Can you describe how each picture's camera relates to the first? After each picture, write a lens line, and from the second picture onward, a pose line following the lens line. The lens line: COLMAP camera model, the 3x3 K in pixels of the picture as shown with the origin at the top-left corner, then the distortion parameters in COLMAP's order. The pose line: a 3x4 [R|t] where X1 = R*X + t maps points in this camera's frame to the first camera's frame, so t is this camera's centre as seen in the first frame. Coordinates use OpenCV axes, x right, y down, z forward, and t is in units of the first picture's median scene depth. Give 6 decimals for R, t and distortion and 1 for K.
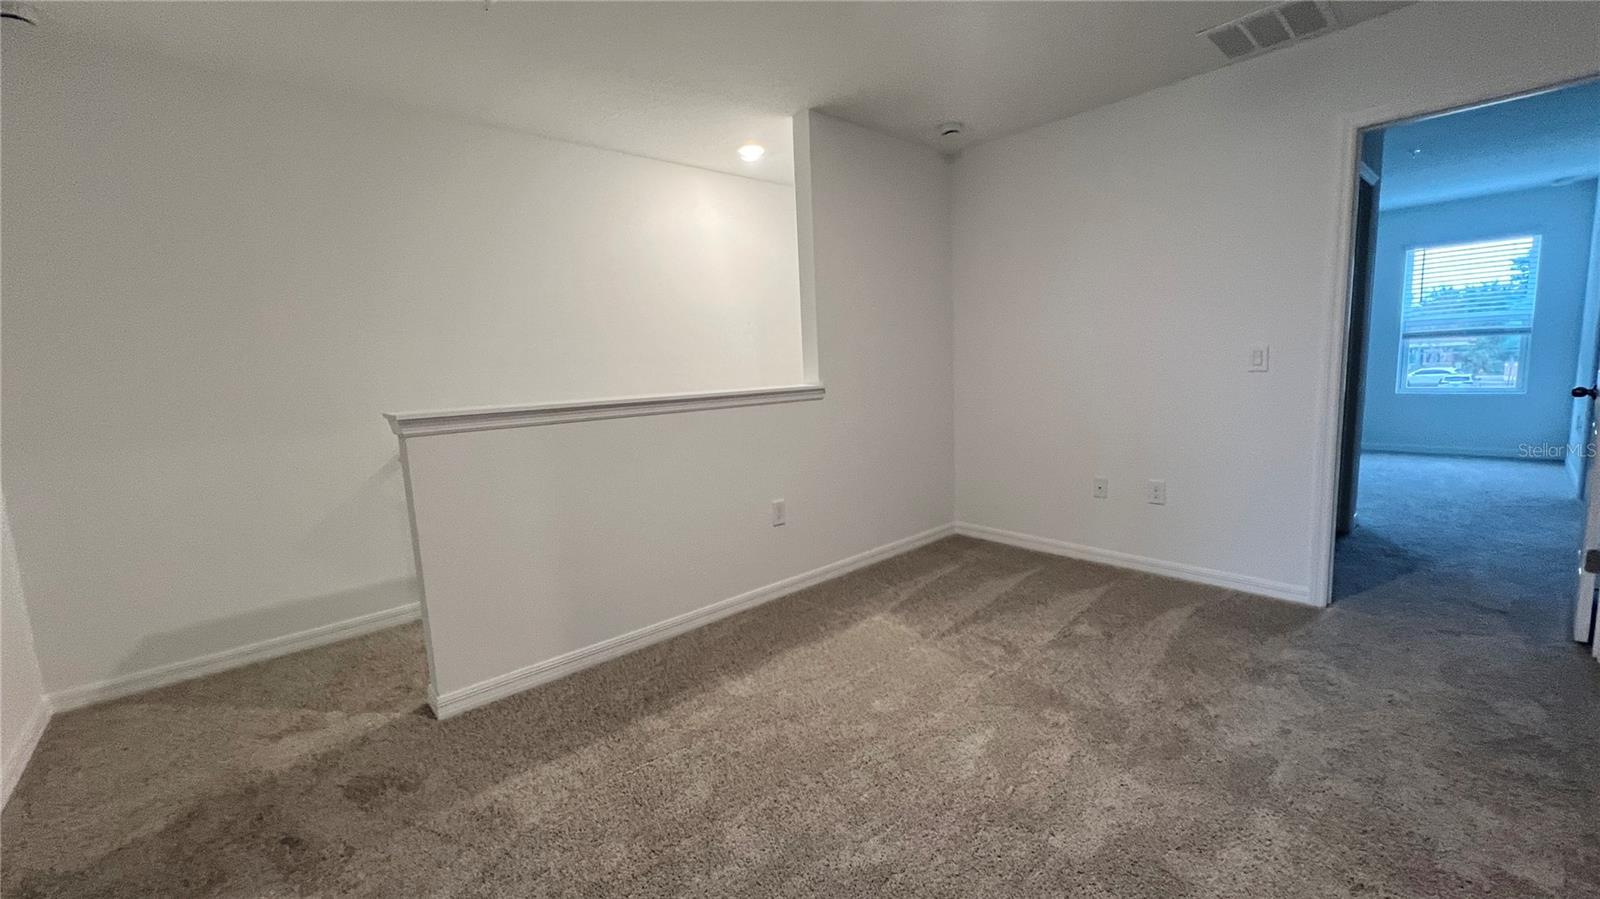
lens RADIAL K [[639.8, 0, 796.8], [0, 639.8, 448.0], [0, 0, 1]] dist [-0.000458, -0.000182]
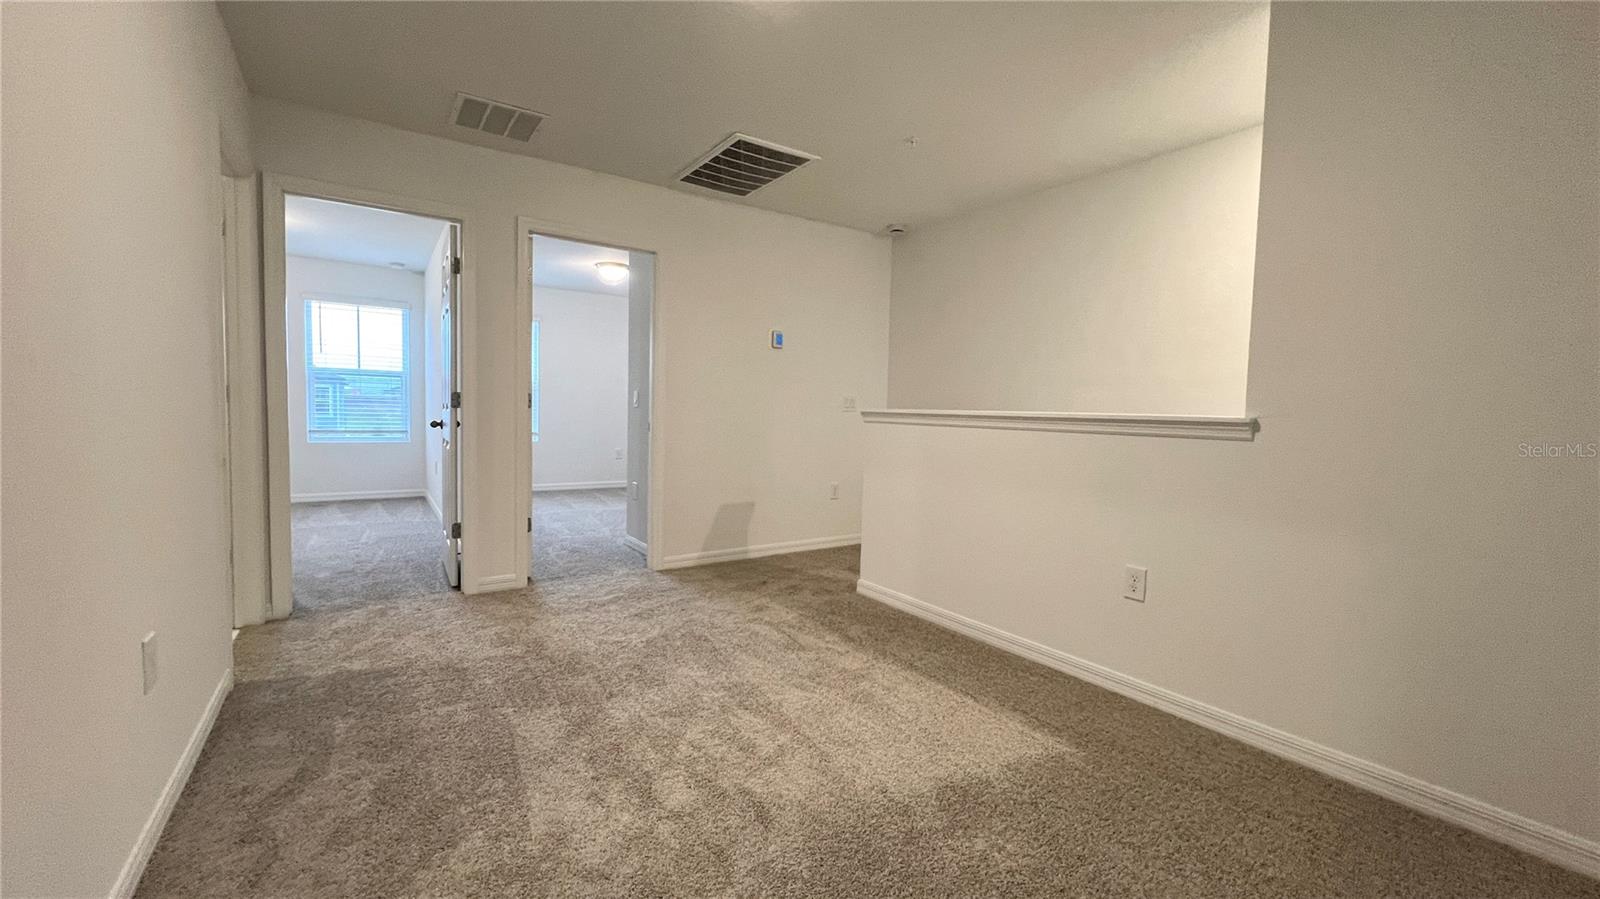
lens RADIAL K [[639.8, 0, 796.8], [0, 639.8, 448.0], [0, 0, 1]] dist [-0.000458, -0.000182]
pose [[-0.138386, 0.095828, -0.985731, 0.875583], [-0.146250, 0.982418, 0.116038, -0.094062], [0.979520, 0.160221, -0.121938, 0.807087]]
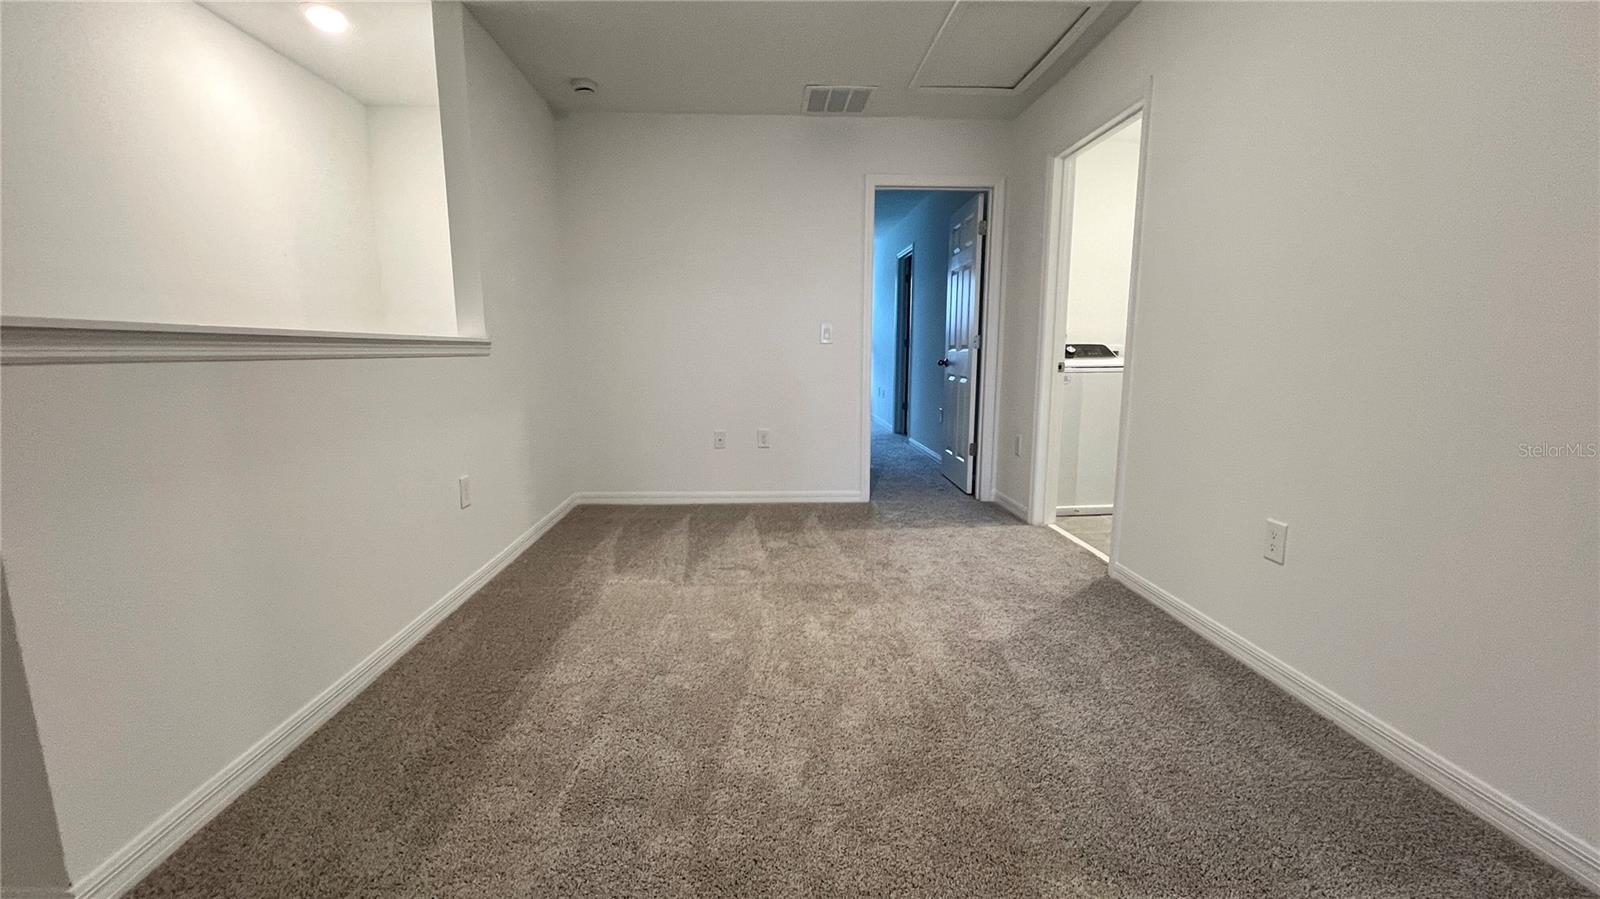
lens RADIAL K [[642.1, 0, 799.2], [0, 642.1, 441.9], [0, 0, 1]] dist [-0.001285, -0.000089]
pose [[0.626267, -0.070090, 0.776452, -0.460802], [0.077270, 0.996627, 0.027641, 0.057836], [-0.775770, 0.042685, 0.629570, 0.183372]]
